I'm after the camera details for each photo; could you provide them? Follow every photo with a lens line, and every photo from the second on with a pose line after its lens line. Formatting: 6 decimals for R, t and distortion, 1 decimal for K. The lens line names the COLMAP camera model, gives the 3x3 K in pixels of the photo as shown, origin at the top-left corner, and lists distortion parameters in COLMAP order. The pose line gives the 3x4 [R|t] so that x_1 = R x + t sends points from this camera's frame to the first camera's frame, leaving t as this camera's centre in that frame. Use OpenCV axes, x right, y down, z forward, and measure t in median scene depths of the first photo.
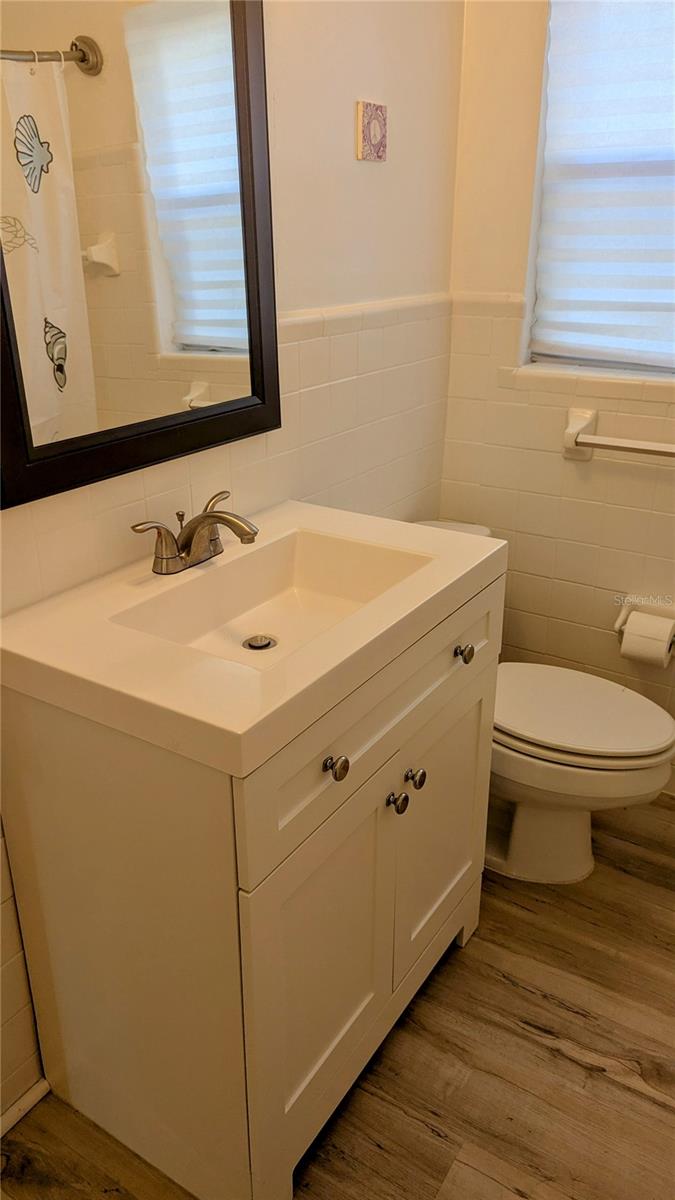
lens RADIAL K [[859.7, 0, 327.6], [0, 859.7, 596.5], [0, 0, 1]] dist [0.049384, -0.052334]
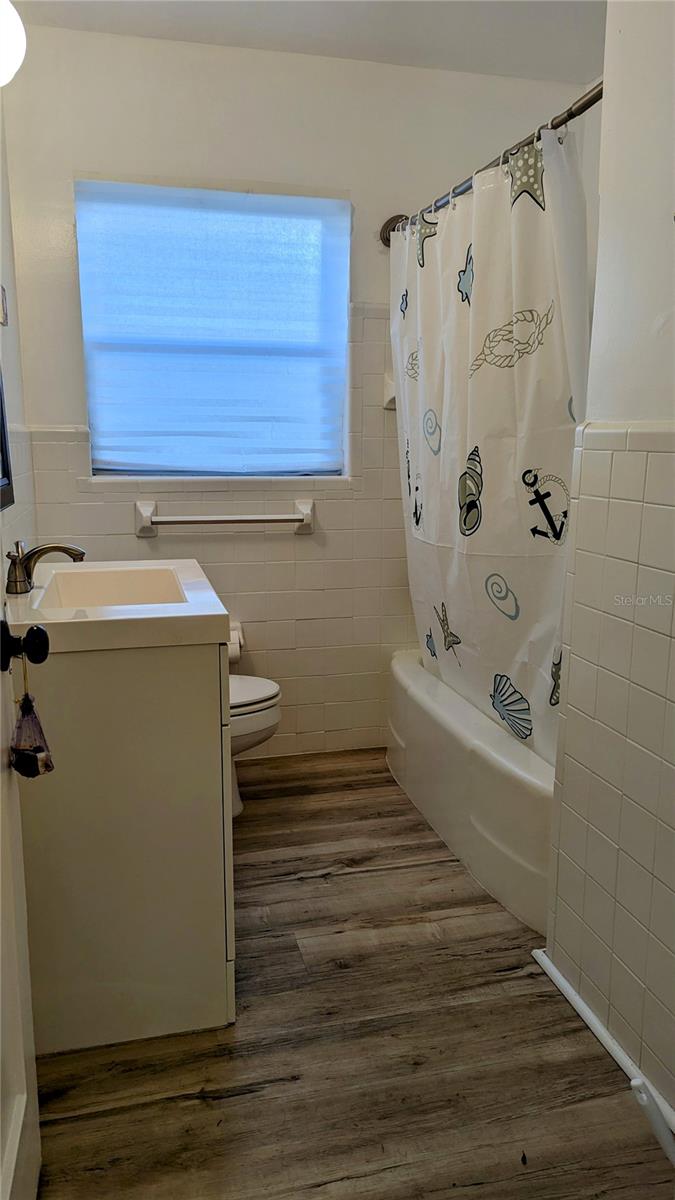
lens RADIAL K [[859.7, 0, 327.6], [0, 859.7, 596.5], [0, 0, 1]] dist [0.049384, -0.052334]
pose [[0.689905, -0.128145, 0.712468, -0.689220], [0.276976, 0.956044, -0.096250, 0.201042], [-0.668817, 0.263740, 0.695072, -0.203696]]
